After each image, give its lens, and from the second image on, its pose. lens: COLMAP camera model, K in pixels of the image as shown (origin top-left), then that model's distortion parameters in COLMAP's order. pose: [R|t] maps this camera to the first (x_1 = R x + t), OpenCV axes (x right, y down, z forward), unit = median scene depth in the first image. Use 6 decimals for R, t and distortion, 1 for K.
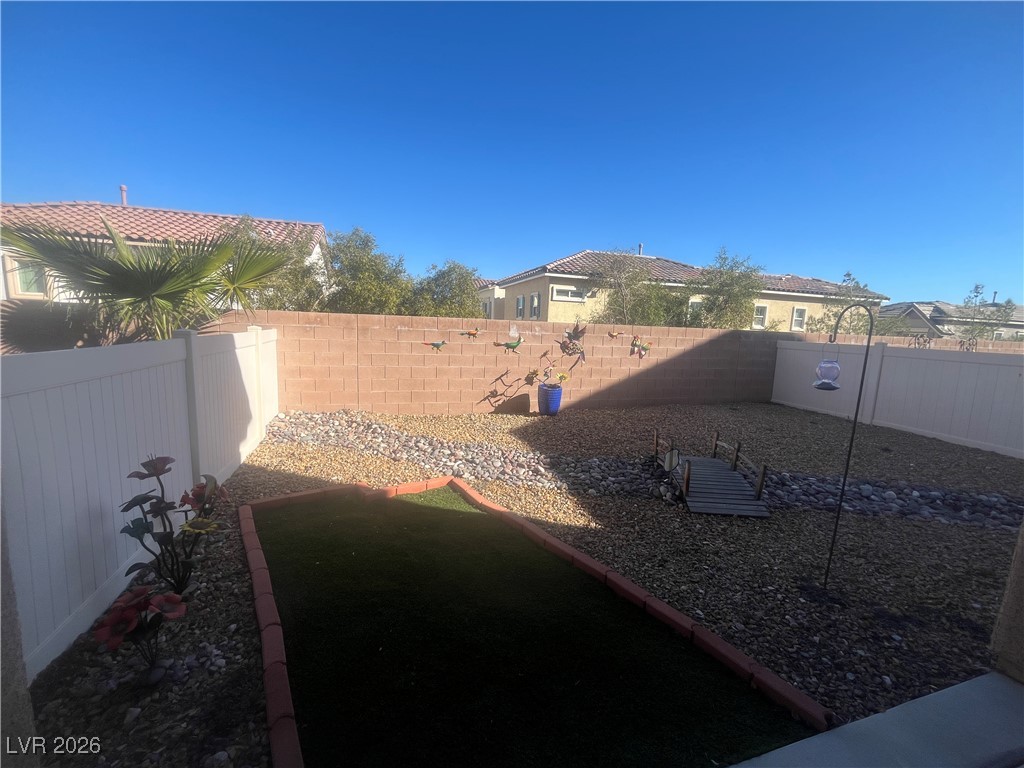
lens RADIAL K [[415.5, 0, 514.8], [0, 415.5, 383.1], [0, 0, 1]] dist [-0.003586, -0.000167]
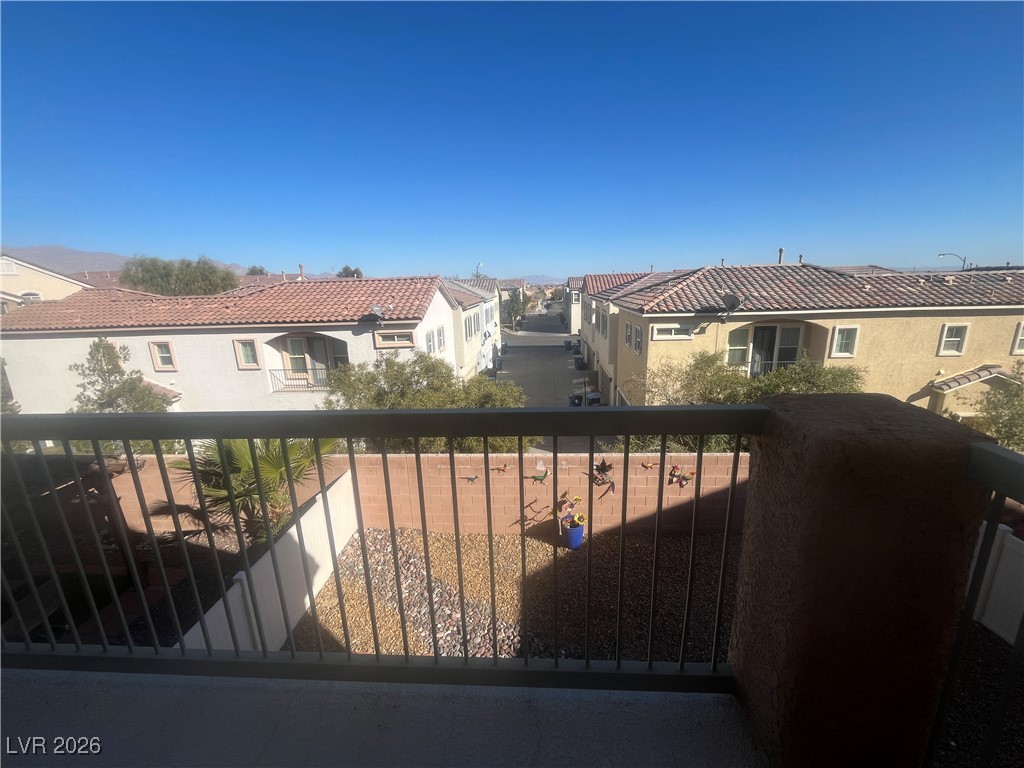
lens RADIAL K [[415.5, 0, 514.3], [0, 415.5, 384.9], [0, 0, 1]] dist [-0.003586, -0.000167]
pose [[0.930791, 0.021373, -0.364925, 0.320651], [0.016575, 0.994795, 0.100539, -0.439271], [0.365175, -0.099629, 0.925592, 0.002609]]
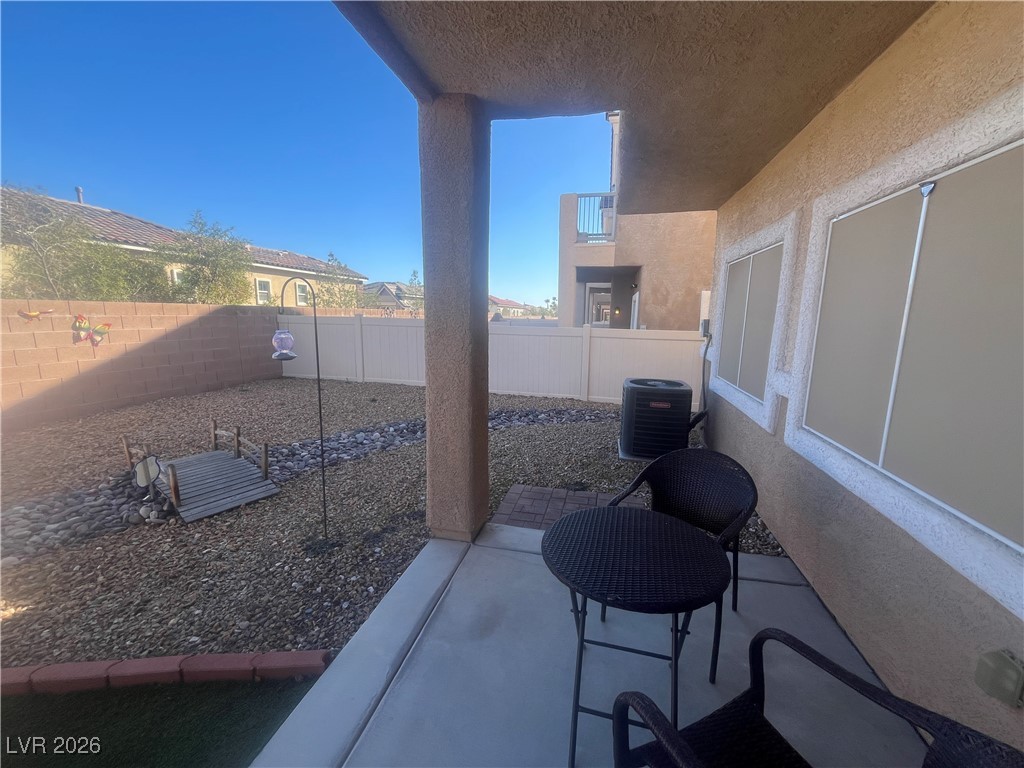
lens RADIAL K [[415.5, 0, 514.8], [0, 415.5, 383.1], [0, 0, 1]] dist [-0.003586, -0.000167]
pose [[0.500731, -0.171592, 0.848425, 0.048398], [0.122947, 0.984316, 0.126513, 0.003776], [-0.856827, 0.040962, 0.513974, -0.005993]]
